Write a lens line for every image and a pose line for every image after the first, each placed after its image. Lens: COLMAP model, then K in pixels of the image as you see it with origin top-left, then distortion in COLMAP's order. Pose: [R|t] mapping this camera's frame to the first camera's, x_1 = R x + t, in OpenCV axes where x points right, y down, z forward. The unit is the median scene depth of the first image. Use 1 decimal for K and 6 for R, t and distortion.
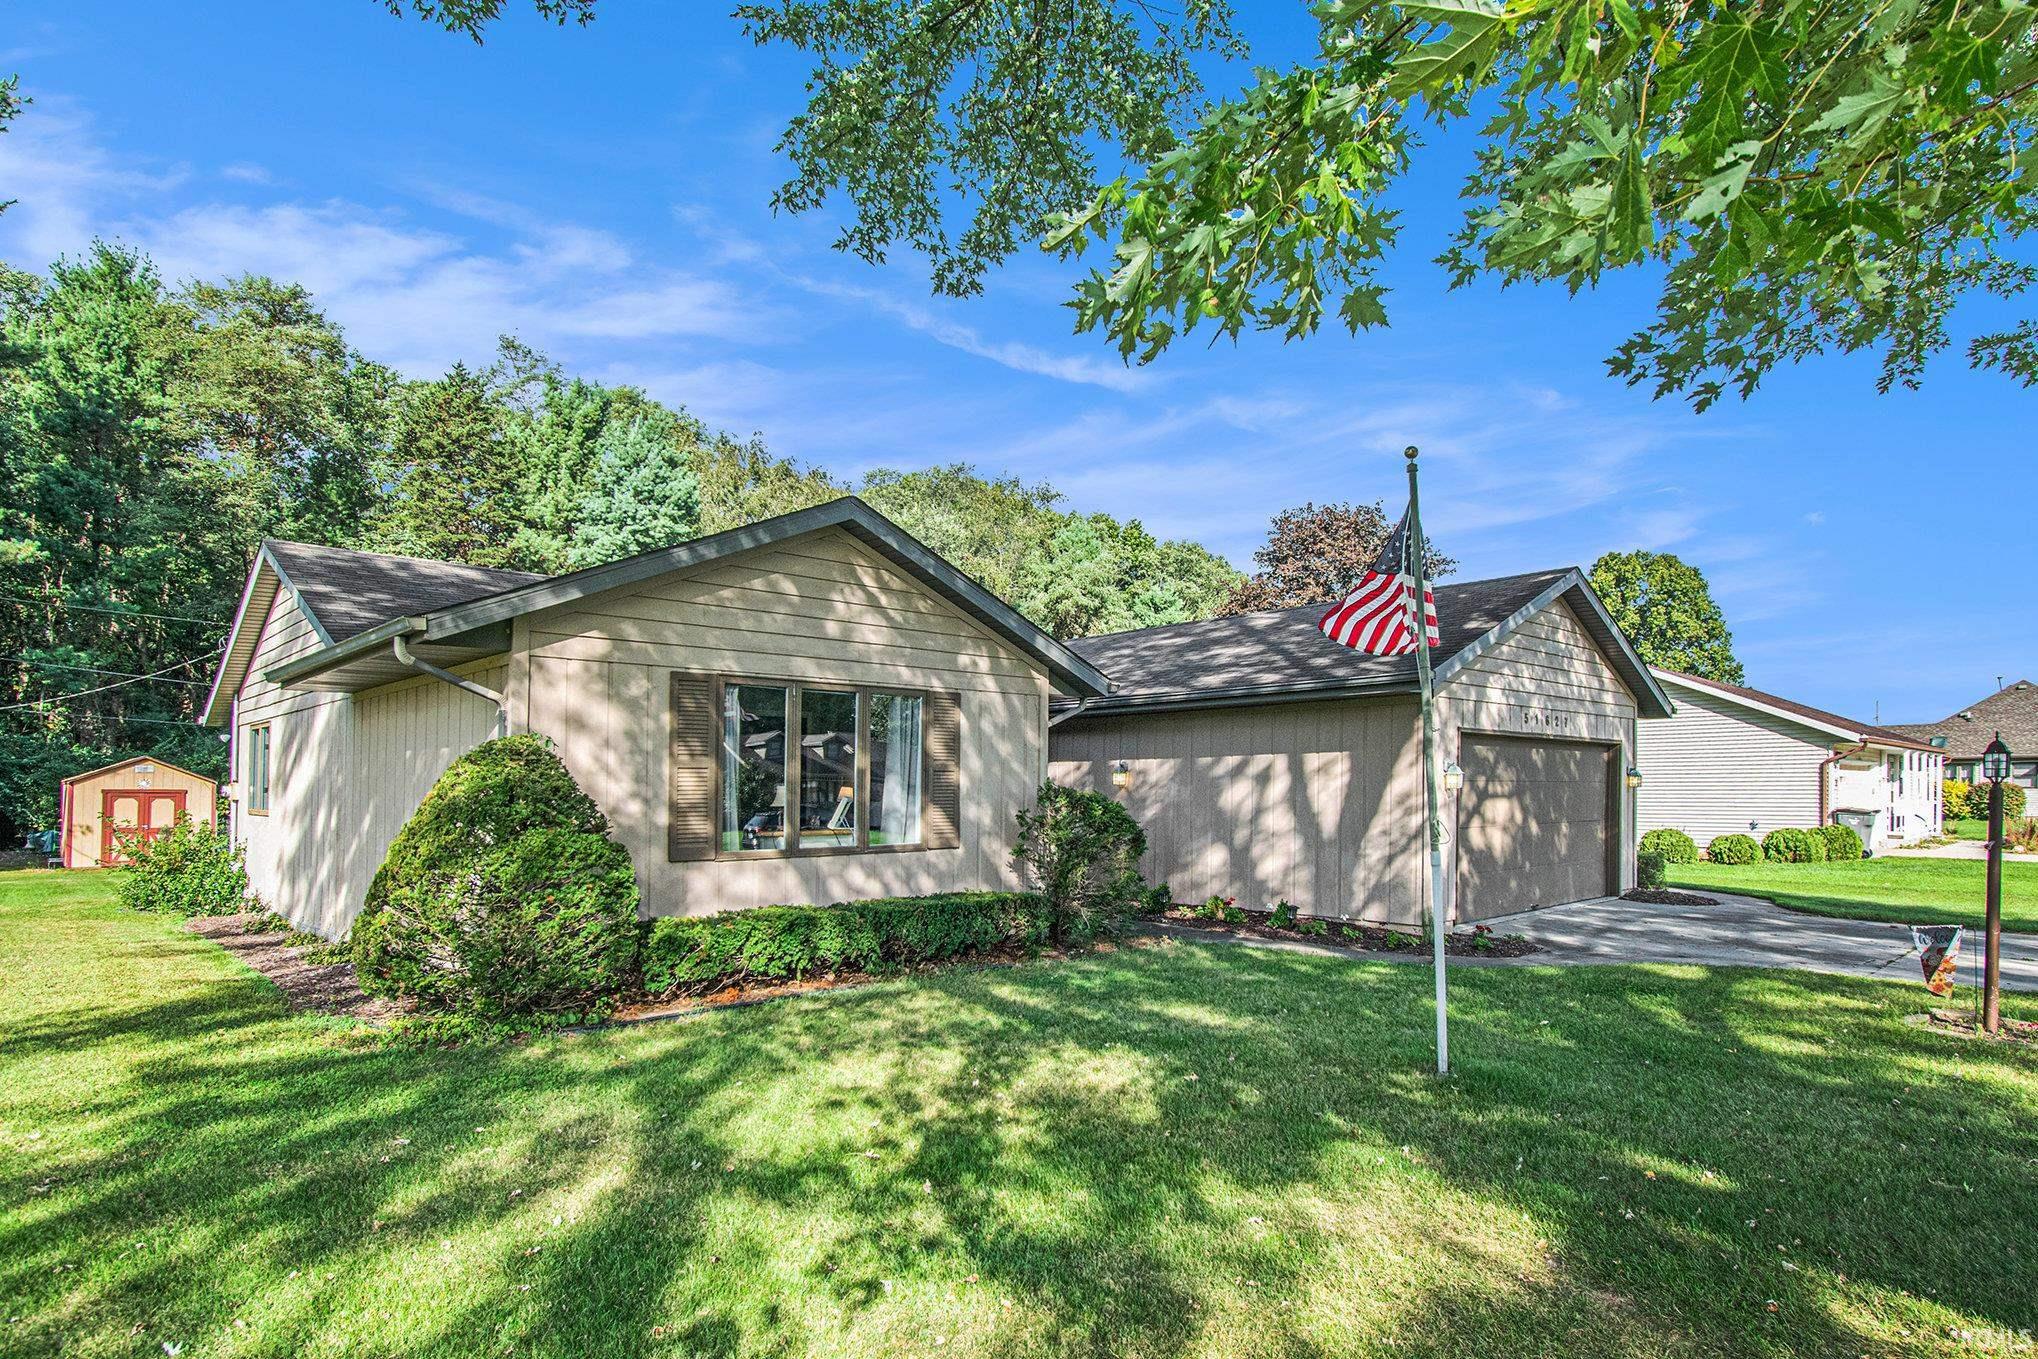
lens RADIAL K [[1048.8, 0, 1021.8], [0, 1048.8, 684.4], [0, 0, 1]] dist [0.000596, 0.000935]
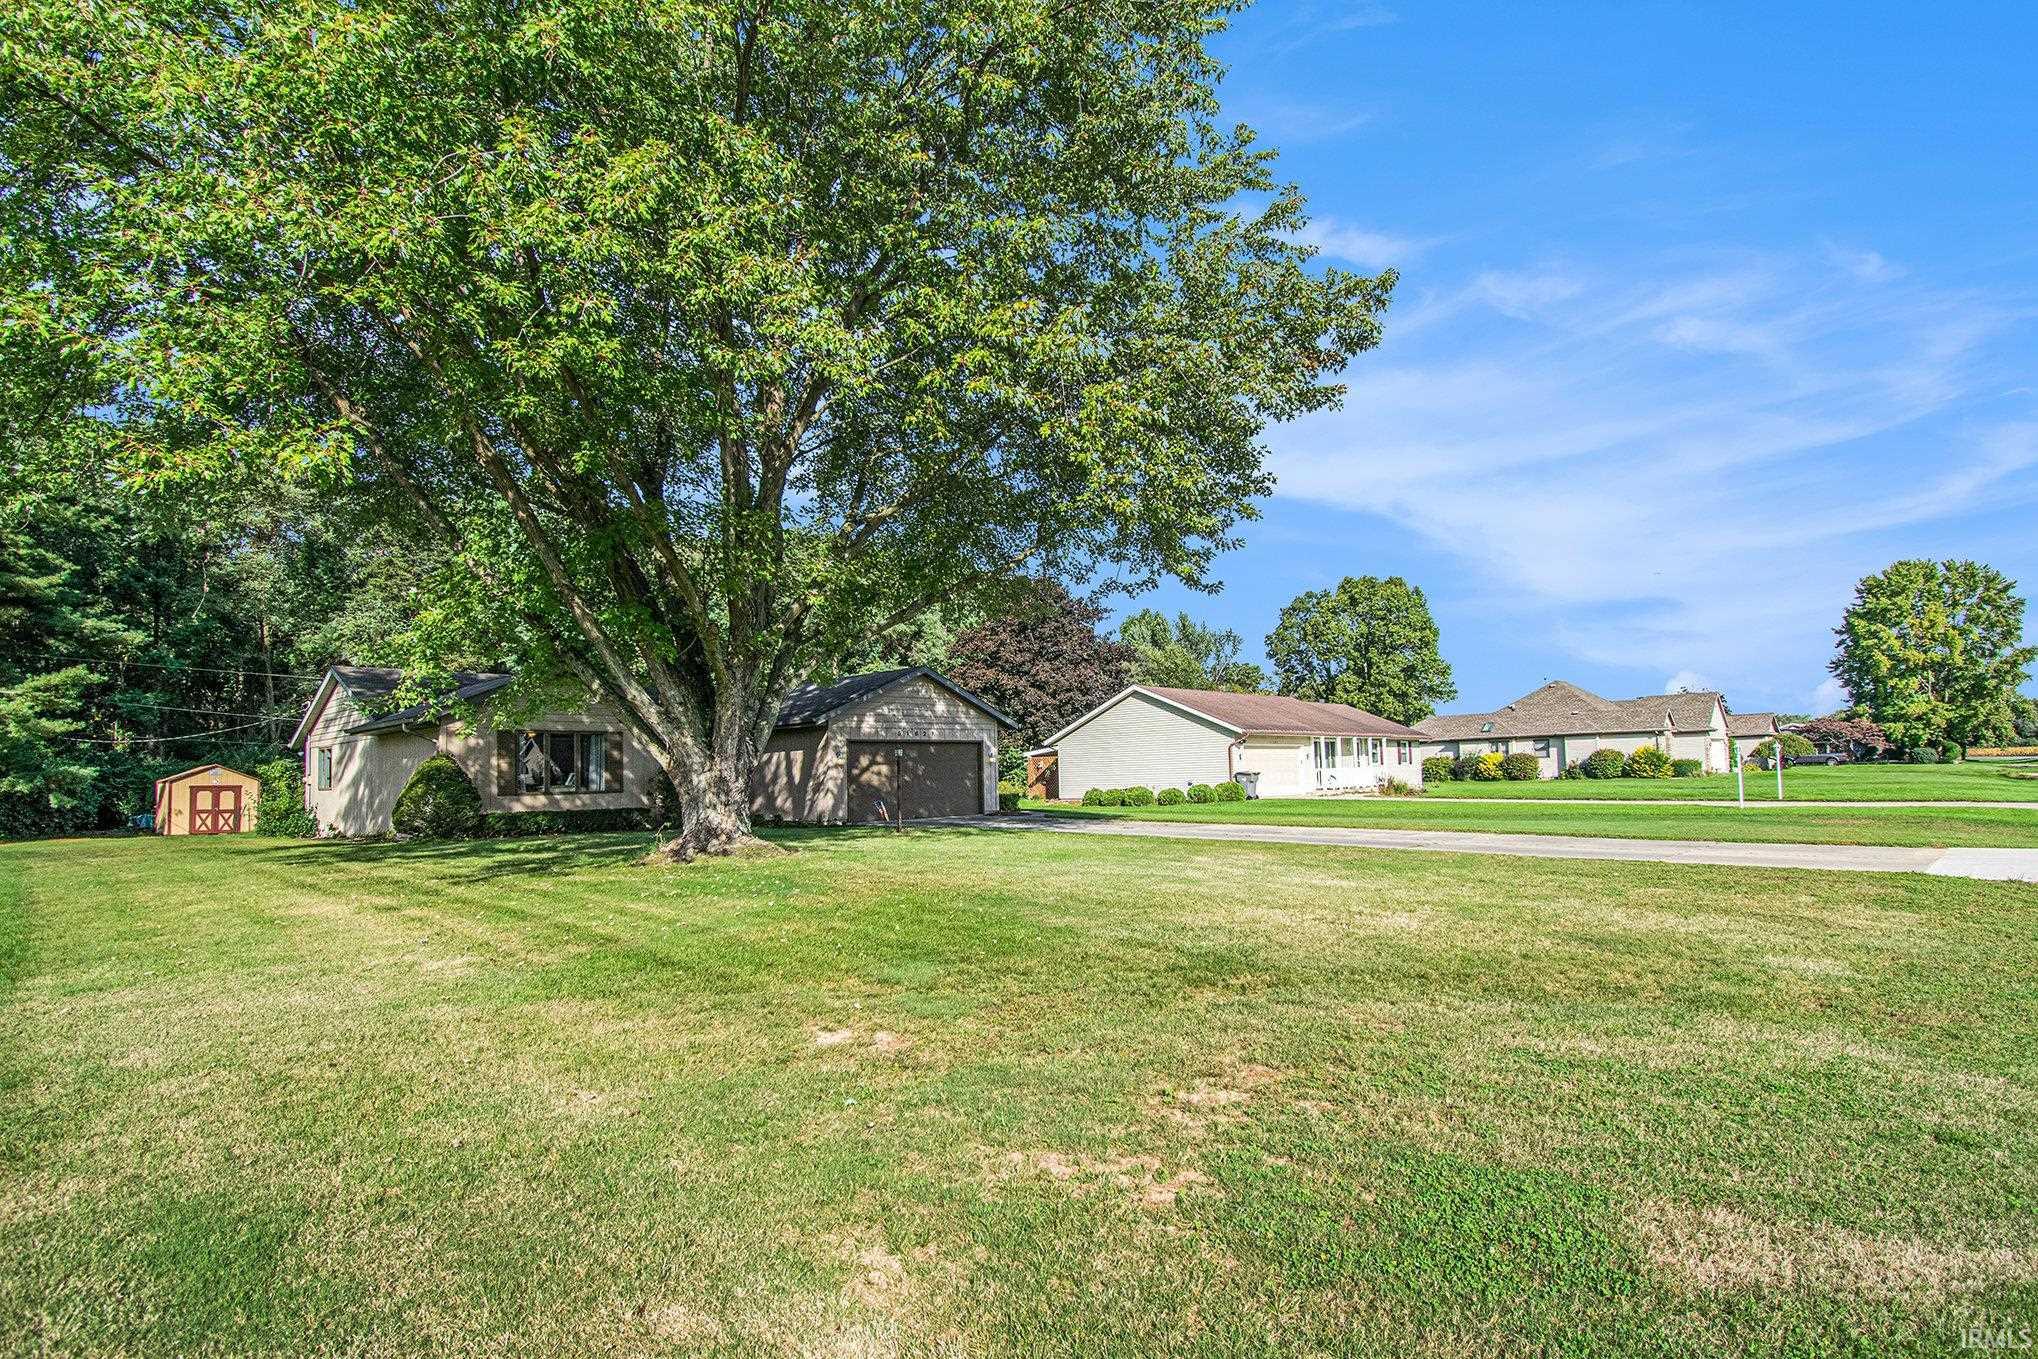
lens RADIAL K [[1011.0, 0, 1015.9], [0, 1011.0, 674.6], [0, 0, 1]] dist [-0.001169, -0.000472]
pose [[0.998780, -0.019097, 0.045534, 0.428597], [0.019200, 0.999814, -0.001814, -0.057855], [-0.045491, 0.002686, 0.998961, -0.816210]]
